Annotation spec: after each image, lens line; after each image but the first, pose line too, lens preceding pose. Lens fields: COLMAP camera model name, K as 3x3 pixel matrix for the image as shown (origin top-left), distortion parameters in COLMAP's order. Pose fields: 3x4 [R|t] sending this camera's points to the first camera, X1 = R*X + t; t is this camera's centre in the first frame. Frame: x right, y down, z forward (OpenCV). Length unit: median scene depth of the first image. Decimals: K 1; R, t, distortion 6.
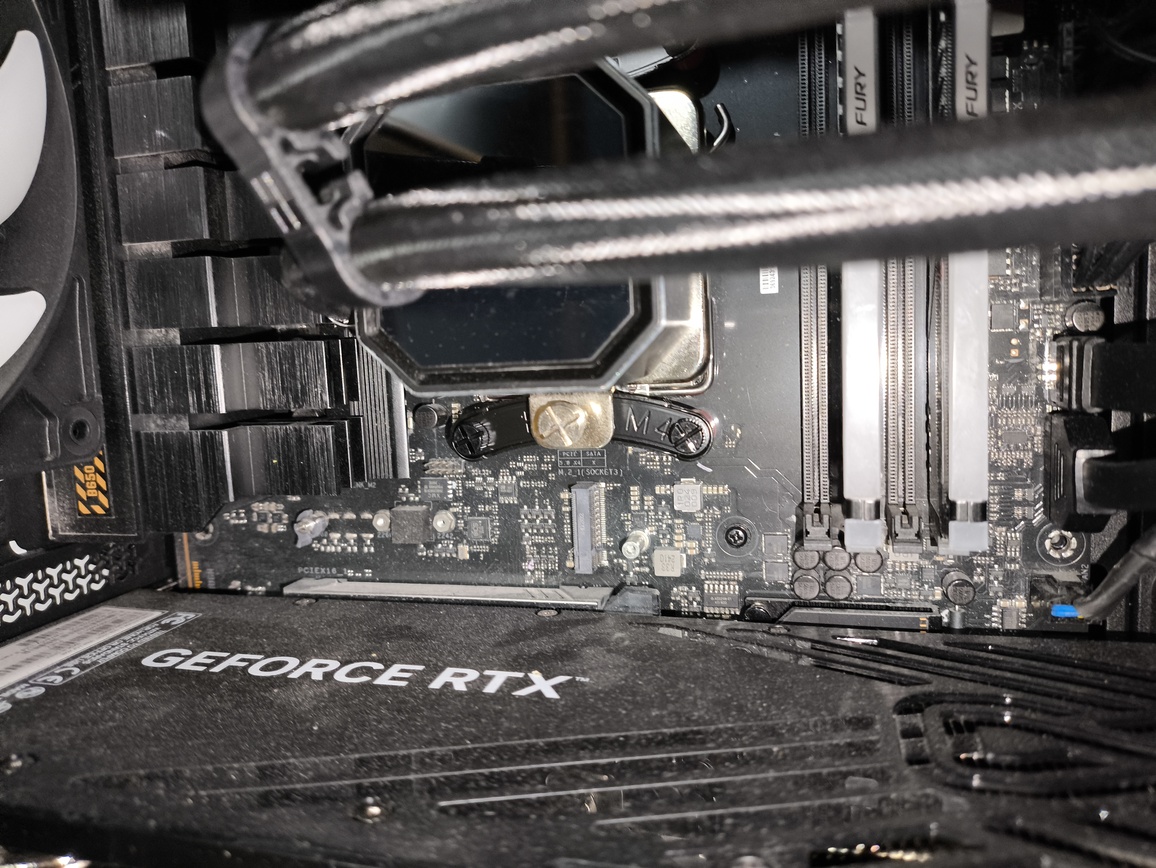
lens RADIAL K [[872.8, 0, 578.0], [0, 872.8, 434.0], [0, 0, 1]] dist [0.072768, -0.168686]
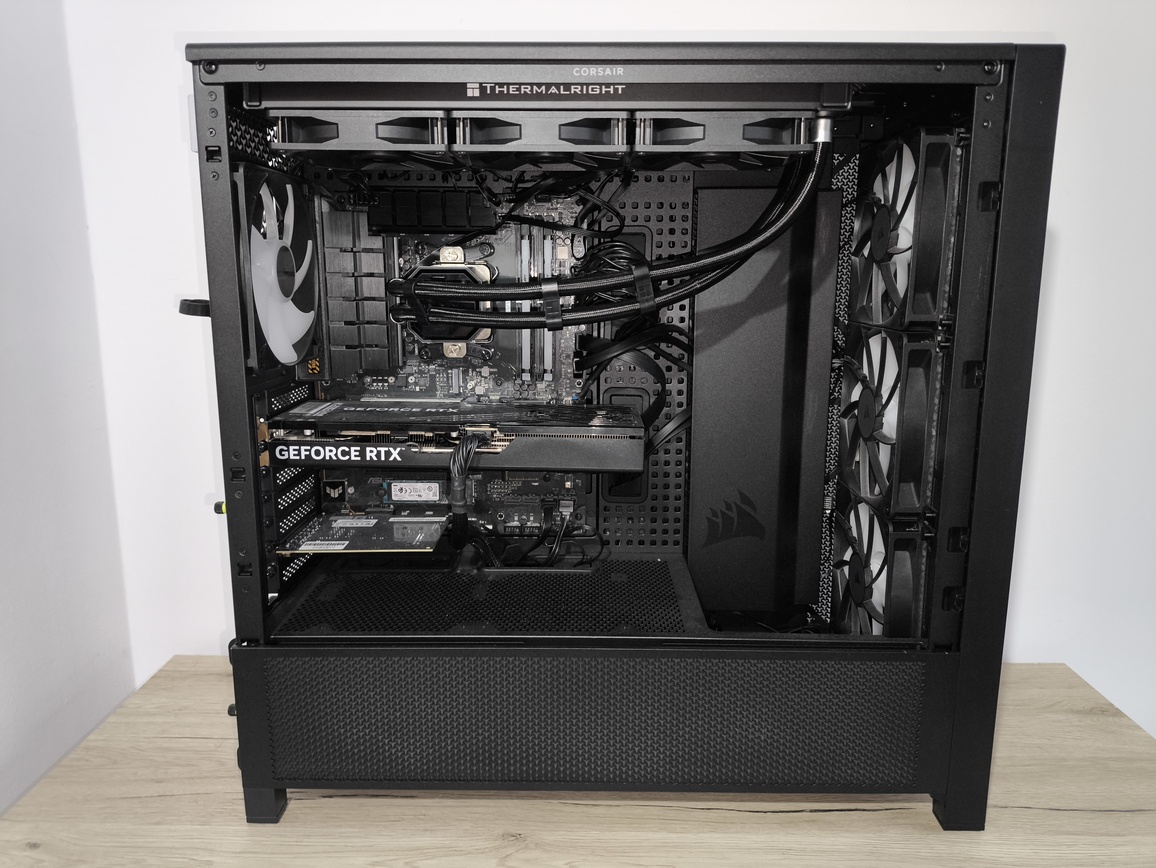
lens RADIAL K [[872.8, 0, 578.0], [0, 872.8, 434.0], [0, 0, 1]] dist [0.072768, -0.168686]
pose [[0.968465, 0.000217, 0.249148, -0.398189], [-0.016834, 0.997771, 0.064565, 0.088691], [-0.248579, -0.066724, 0.966311, -2.562950]]
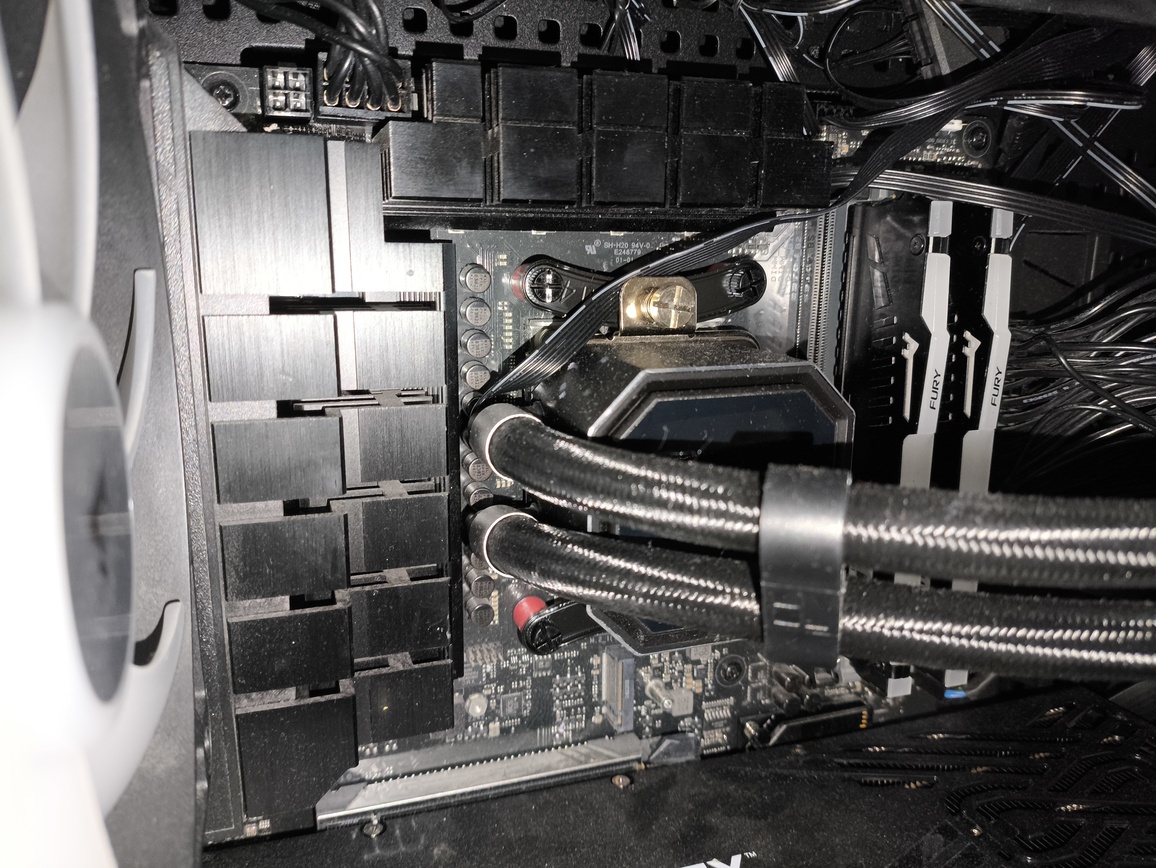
lens RADIAL K [[870.7, 0, 578.0], [0, 870.7, 434.0], [0, 0, 1]] dist [0.129028, -0.269129]
pose [[0.825903, -0.069052, 0.559568, -0.651621], [0.019978, 0.995433, 0.093353, -0.327279], [-0.563458, -0.065922, 0.823510, 0.130303]]
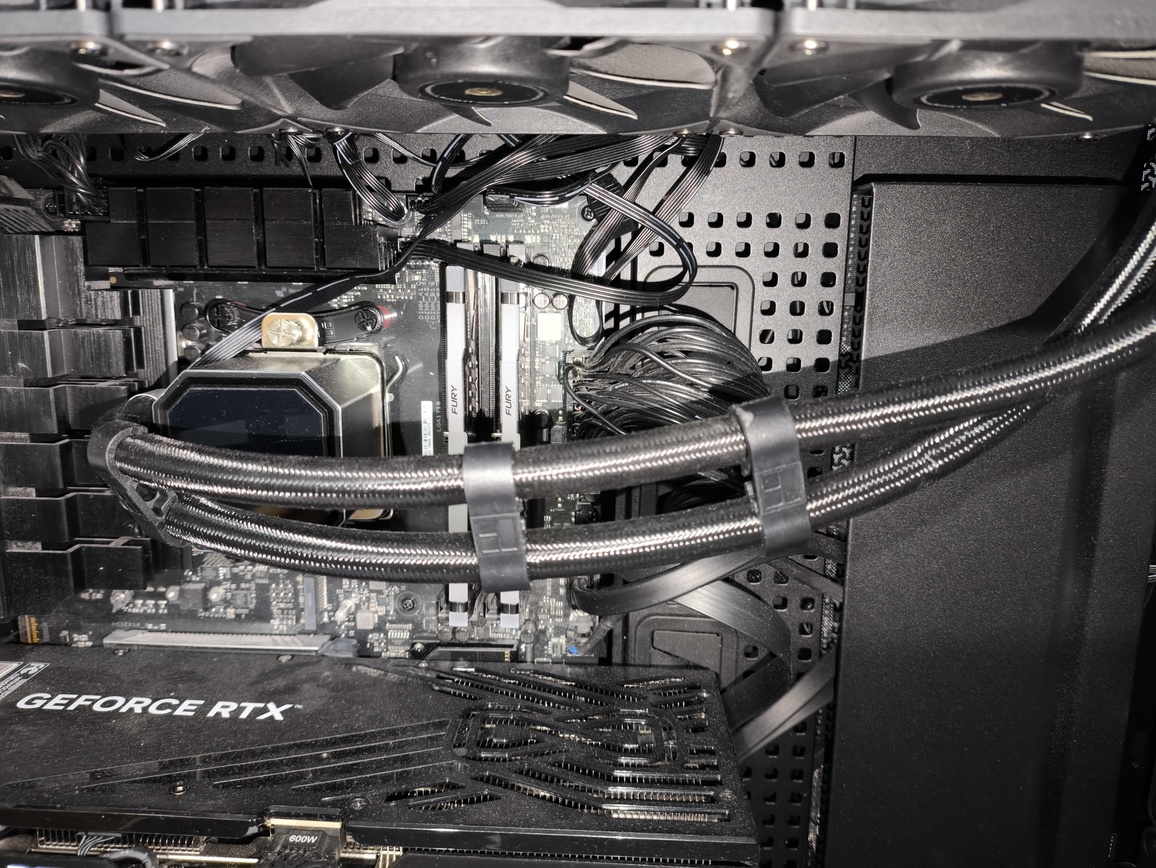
lens RADIAL K [[872.8, 0, 578.0], [0, 872.8, 434.0], [0, 0, 1]] dist [0.072768, -0.168686]
pose [[0.972935, 0.013229, 0.230698, 0.107367], [-0.029164, 0.997406, 0.065801, -0.317830], [-0.229229, -0.070748, 0.970798, -0.648337]]
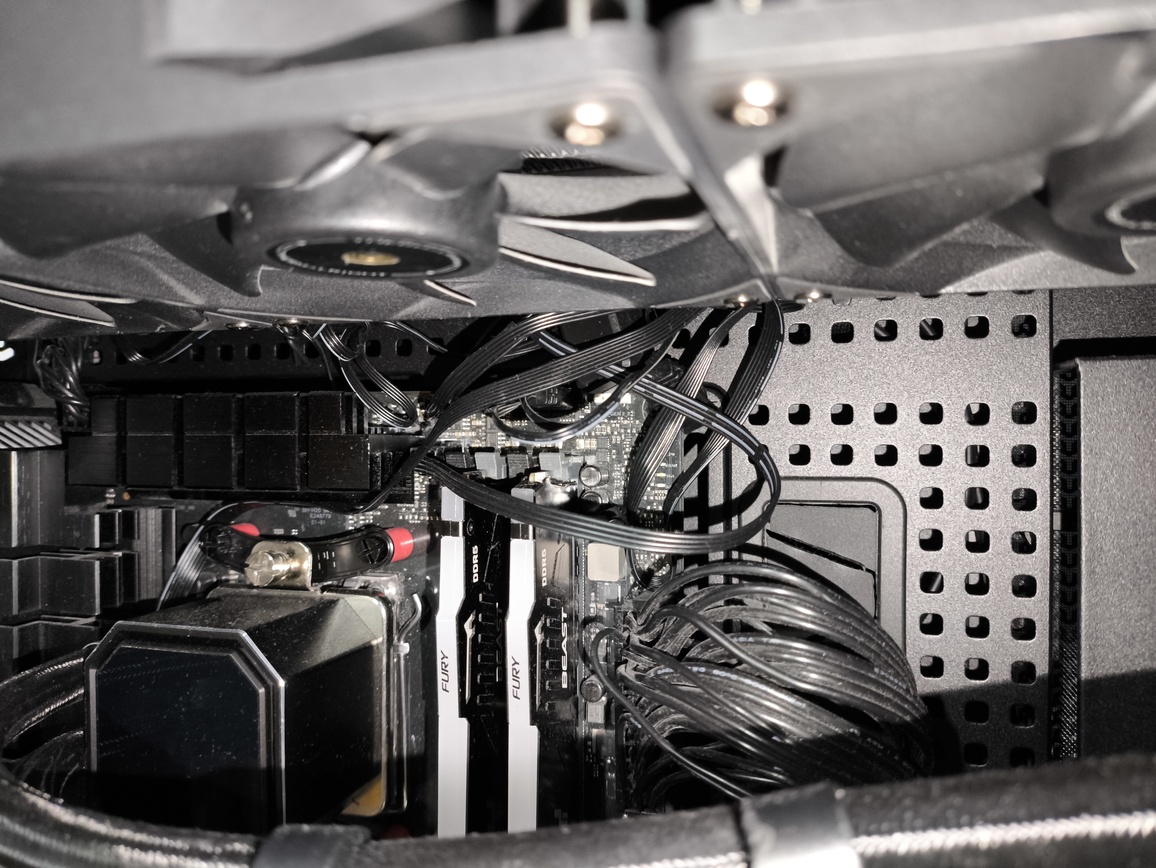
lens RADIAL K [[870.7, 0, 578.0], [0, 870.7, 434.0], [0, 0, 1]] dist [0.129028, -0.269129]
pose [[0.998098, 0.042028, -0.045093, 0.414069], [-0.047031, 0.992094, -0.116353, -0.431626], [0.039847, 0.118252, 0.992184, -0.275506]]
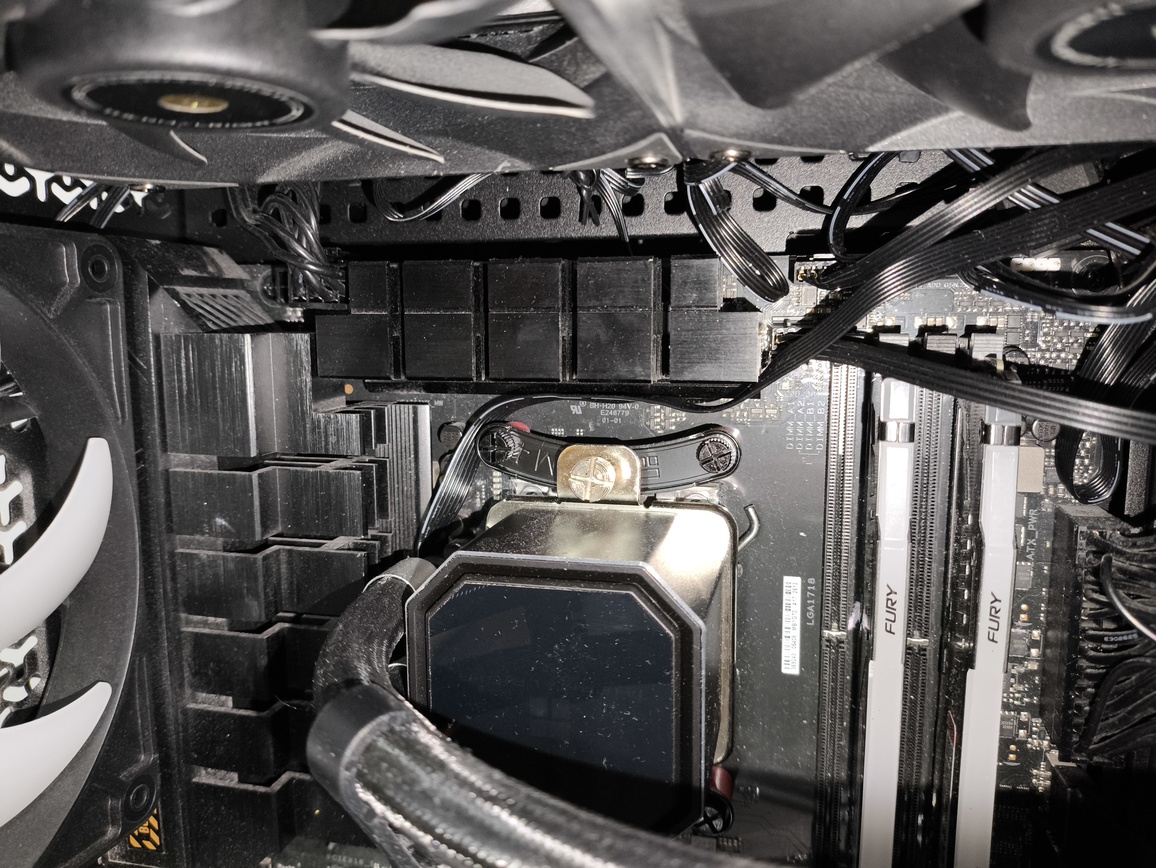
lens RADIAL K [[888.3, 0, 578.0], [0, 888.3, 434.0], [0, 0, 1]] dist [0.037940, -0.109145]
pose [[0.999046, 0.038324, 0.020916, -0.068522], [-0.038700, 0.999090, 0.017904, -0.436499], [-0.020211, -0.018696, 0.999621, -0.066091]]
